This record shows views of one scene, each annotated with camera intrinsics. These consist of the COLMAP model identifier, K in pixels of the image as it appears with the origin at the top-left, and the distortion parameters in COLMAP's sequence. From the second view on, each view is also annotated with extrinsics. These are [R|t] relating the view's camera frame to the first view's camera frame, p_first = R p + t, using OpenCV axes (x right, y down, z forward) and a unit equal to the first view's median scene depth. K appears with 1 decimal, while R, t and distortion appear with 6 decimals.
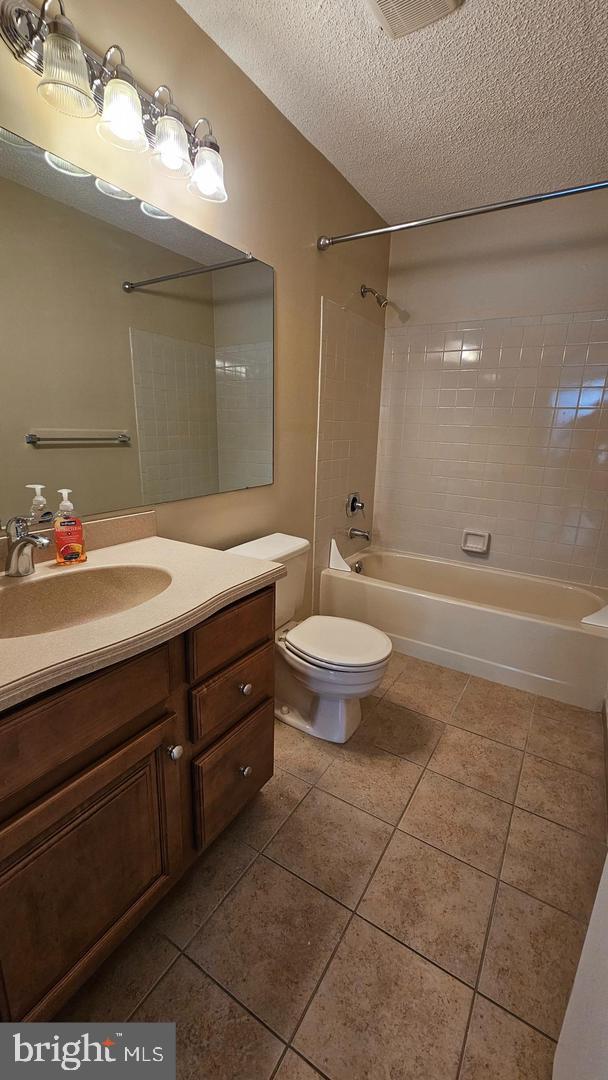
lens RADIAL K [[453.5, 0, 306.8], [0, 453.5, 540.3], [0, 0, 1]] dist [-0.001128, 0.010390]
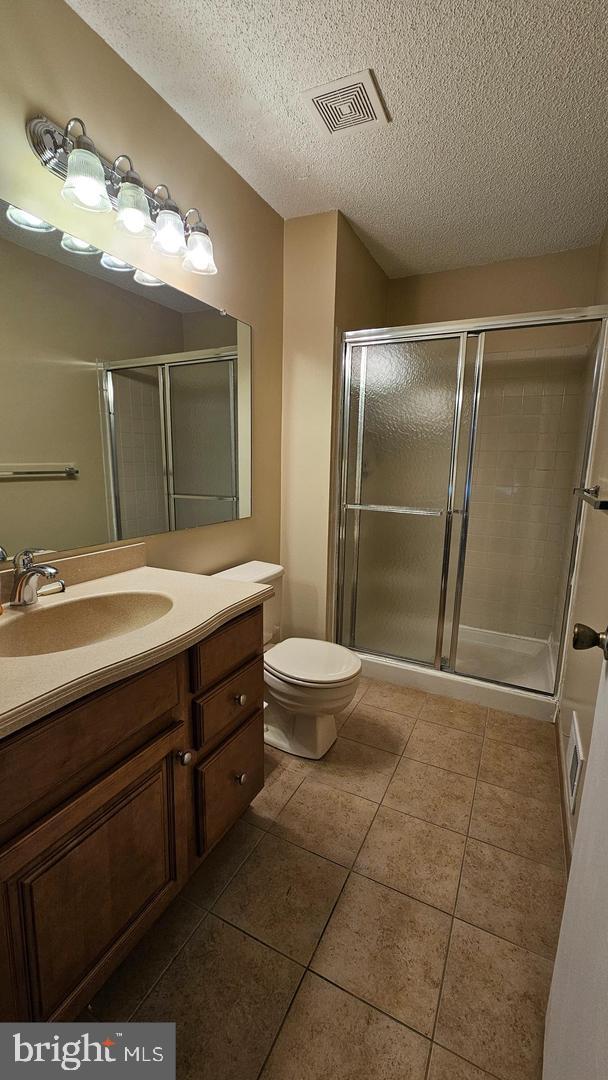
lens RADIAL K [[441.0, 0, 303.9], [0, 441.0, 543.6], [0, 0, 1]] dist [-0.001452, 0.000446]
pose [[0.995901, -0.027880, 0.086049, -0.063874], [0.033498, 0.997352, -0.064546, 0.023296], [-0.084021, 0.067164, 0.994198, -0.096676]]
